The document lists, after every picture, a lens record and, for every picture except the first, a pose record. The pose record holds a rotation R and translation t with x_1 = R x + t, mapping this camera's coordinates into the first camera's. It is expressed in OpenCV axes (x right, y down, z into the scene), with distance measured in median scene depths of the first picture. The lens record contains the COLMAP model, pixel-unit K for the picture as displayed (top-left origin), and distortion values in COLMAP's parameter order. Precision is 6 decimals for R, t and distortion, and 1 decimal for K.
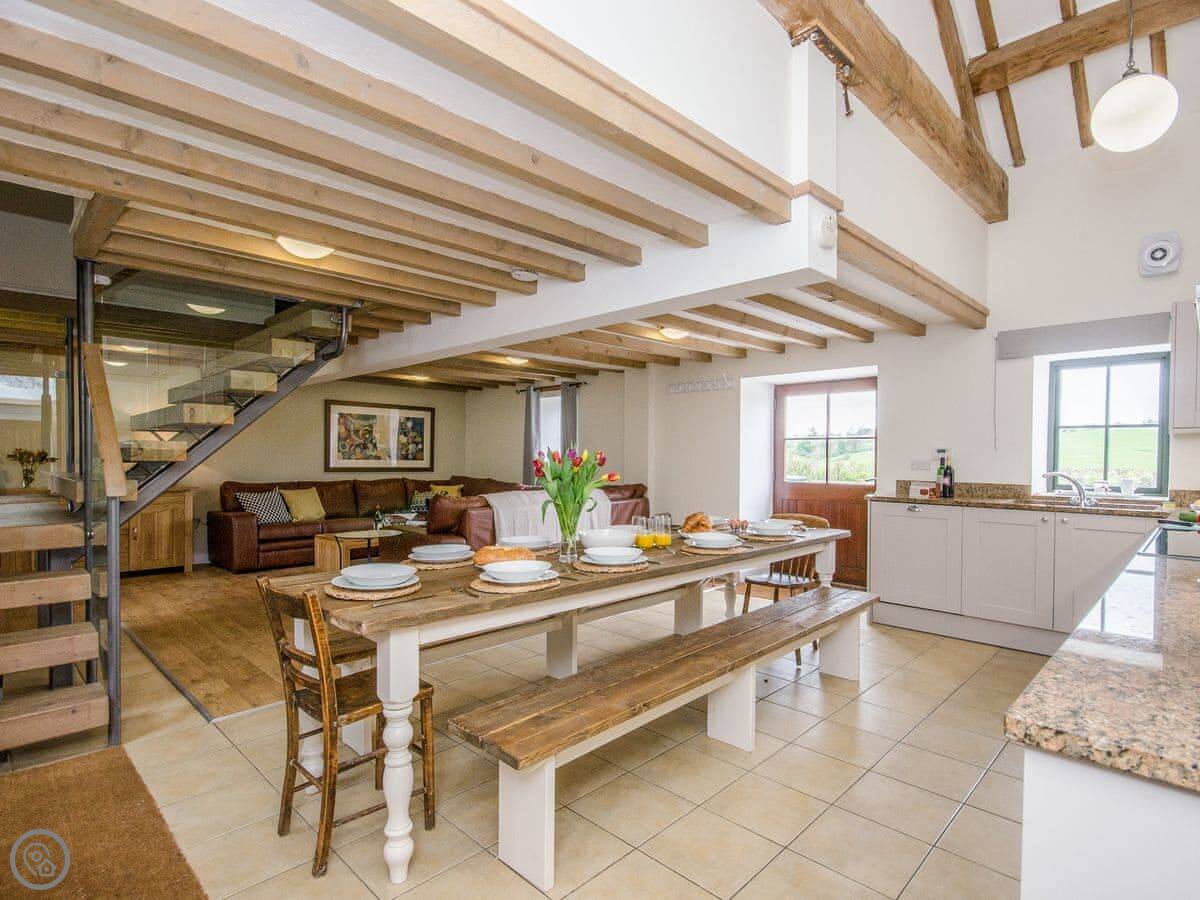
lens RADIAL K [[620.6, 0, 602.2], [0, 620.6, 464.0], [0, 0, 1]] dist [-0.001017, -0.000210]
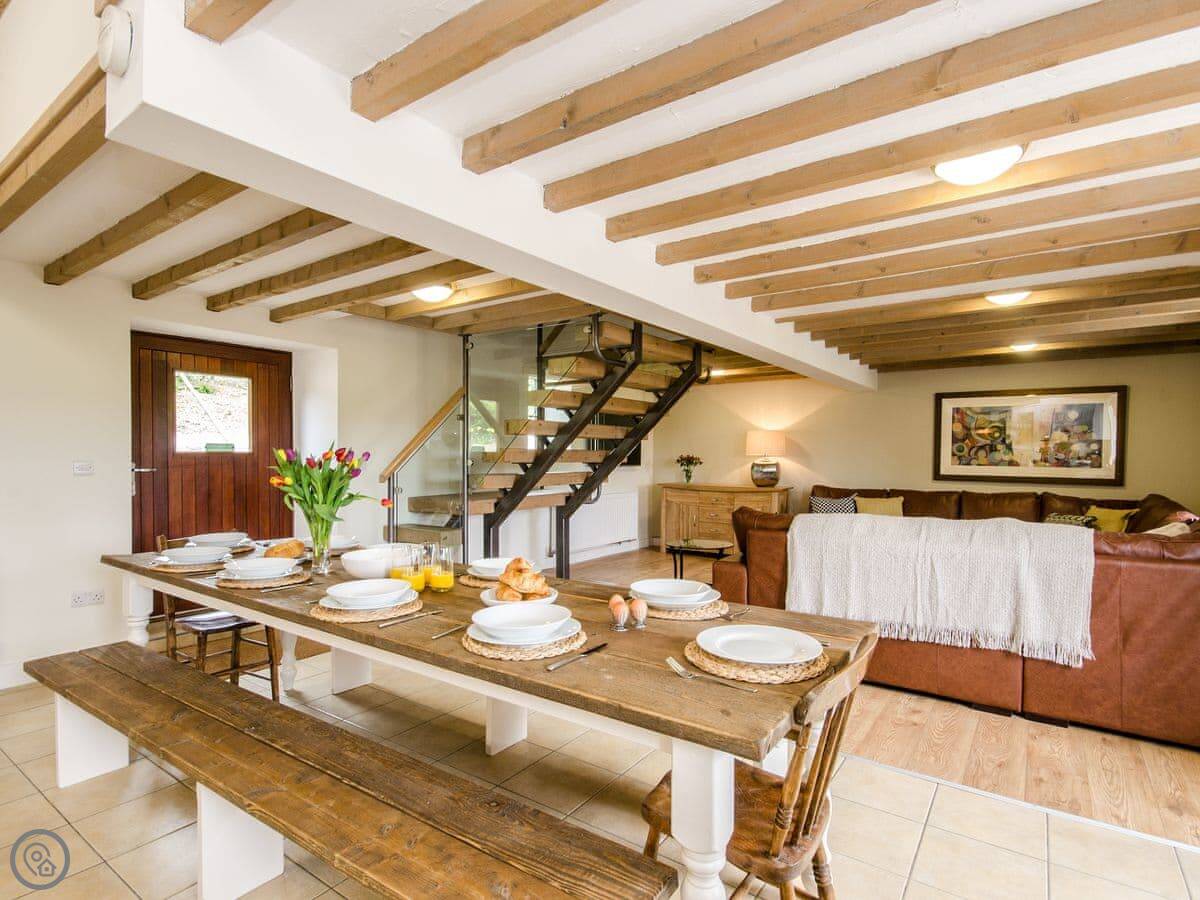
lens RADIAL K [[620.6, 0, 602.2], [0, 620.6, 464.0], [0, 0, 1]] dist [-0.001017, -0.000210]
pose [[0.156165, 0.005951, -0.987713, 0.295085], [-0.016795, 0.999853, 0.003369, -0.003834], [0.987588, 0.016063, 0.156242, 0.408933]]
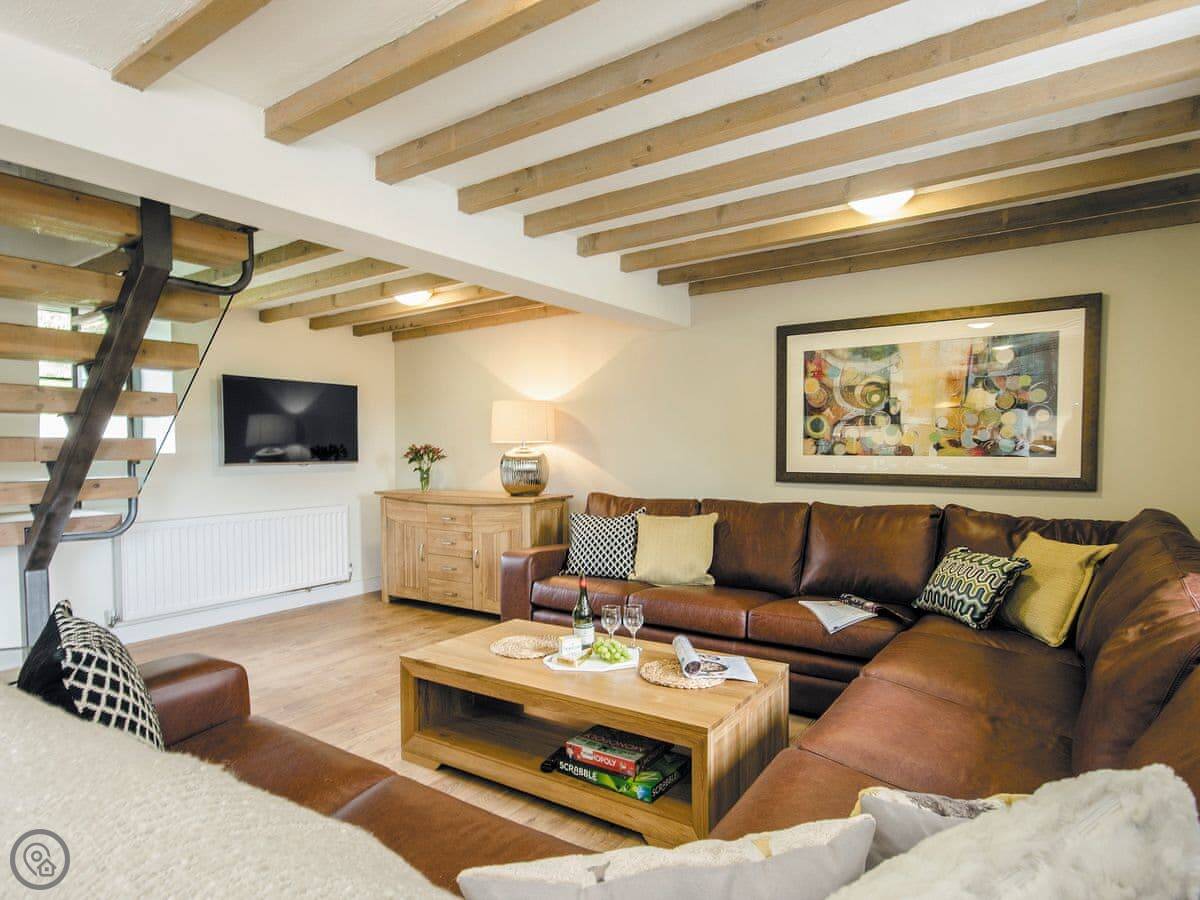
lens RADIAL K [[688.7, 0, 596.7], [0, 688.7, 467.5], [0, 0, 1]] dist [-0.002420, -0.000282]
pose [[0.169740, 0.017635, -0.985331, 0.041122], [-0.002758, 0.999844, 0.017419, -0.006397], [0.985485, -0.000239, 0.169762, 0.743579]]
